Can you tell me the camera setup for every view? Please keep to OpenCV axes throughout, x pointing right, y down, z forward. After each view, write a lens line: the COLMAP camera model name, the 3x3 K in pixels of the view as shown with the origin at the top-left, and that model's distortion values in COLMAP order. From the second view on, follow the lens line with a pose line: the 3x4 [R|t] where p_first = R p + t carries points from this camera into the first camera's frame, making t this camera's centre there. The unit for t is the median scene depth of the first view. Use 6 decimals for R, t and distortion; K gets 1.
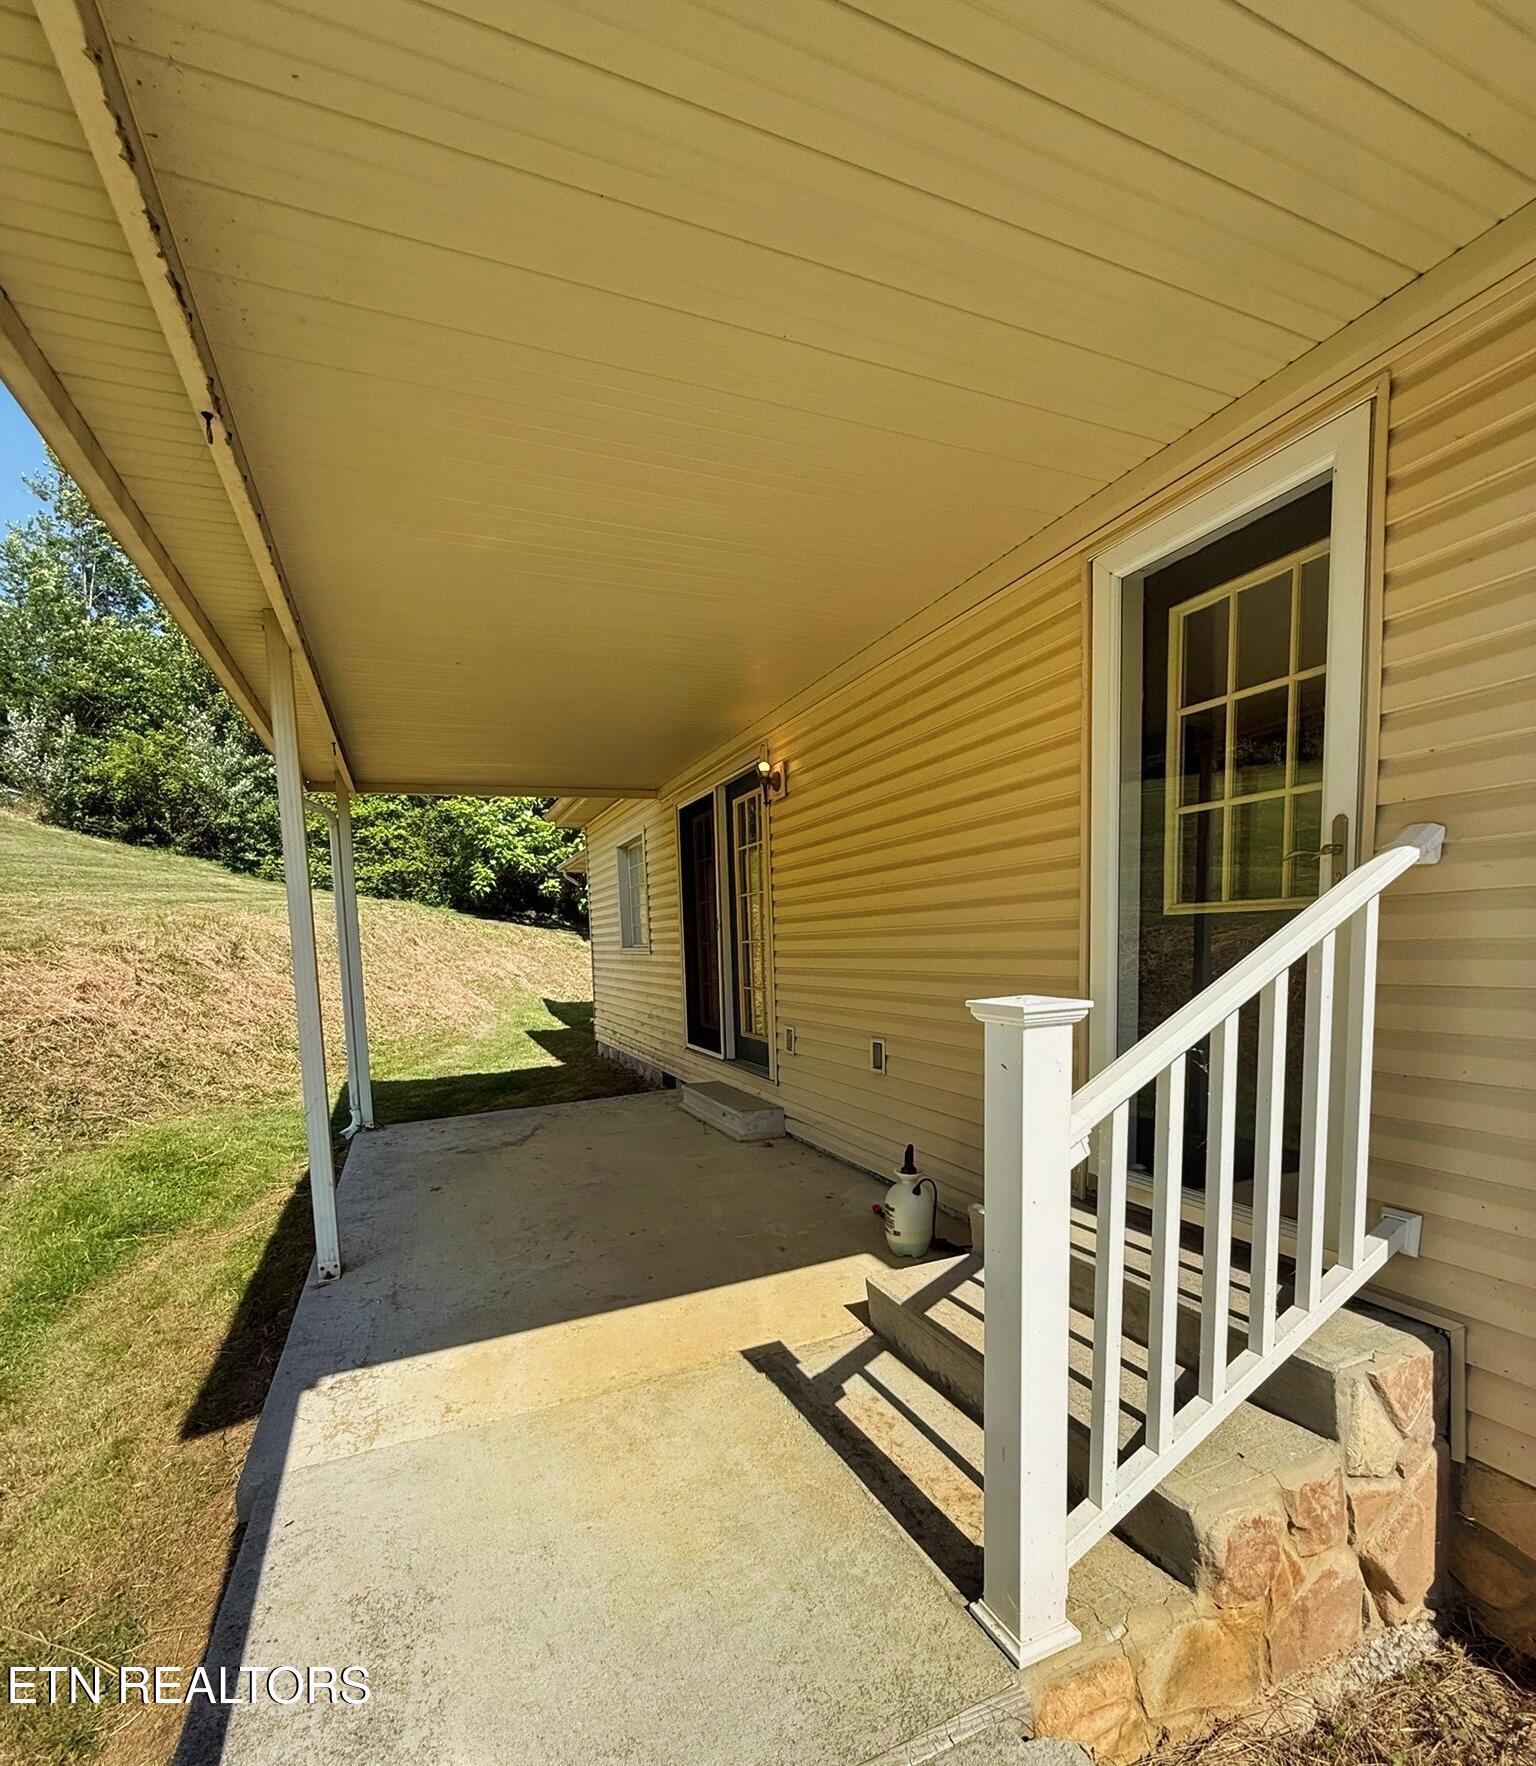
lens RADIAL K [[833.1, 0, 758.3], [0, 833.1, 1013.0], [0, 0, 1]] dist [0.006066, 0.000193]
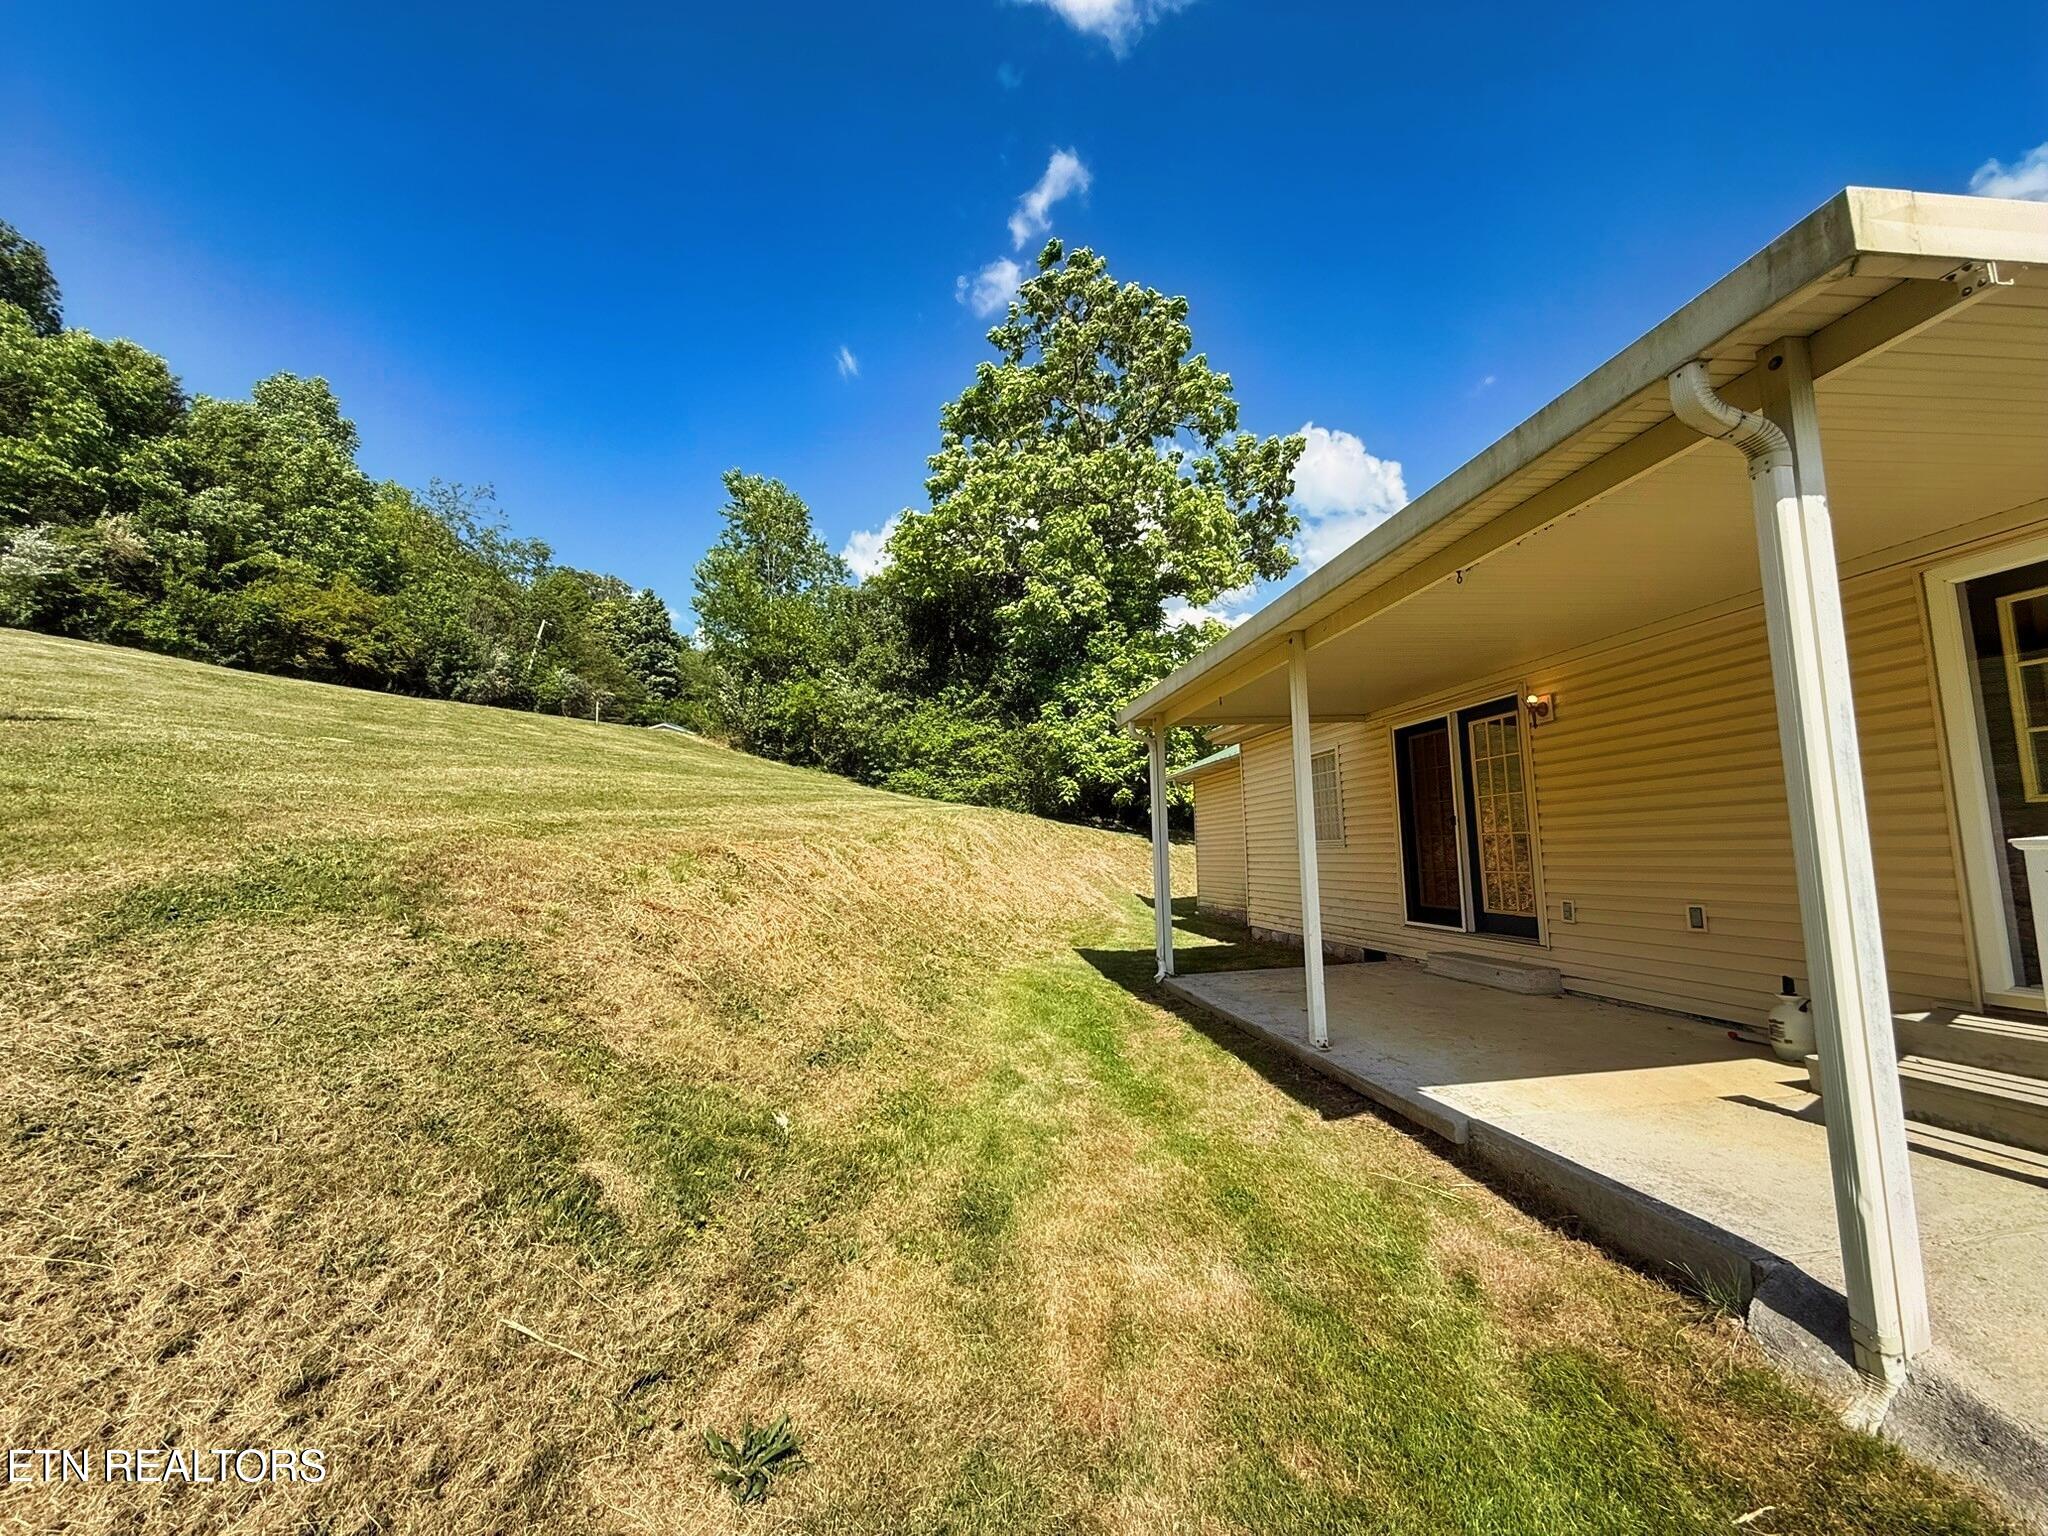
lens RADIAL K [[818.4, 0, 1018.6], [0, 818.4, 758.7], [0, 0, 1]] dist [-0.000930, 0.001660]
pose [[0.963353, -0.016861, -0.267705, -0.092803], [-0.036051, 0.980829, -0.191507, 0.016147], [0.265801, 0.194140, 0.944277, -0.091361]]
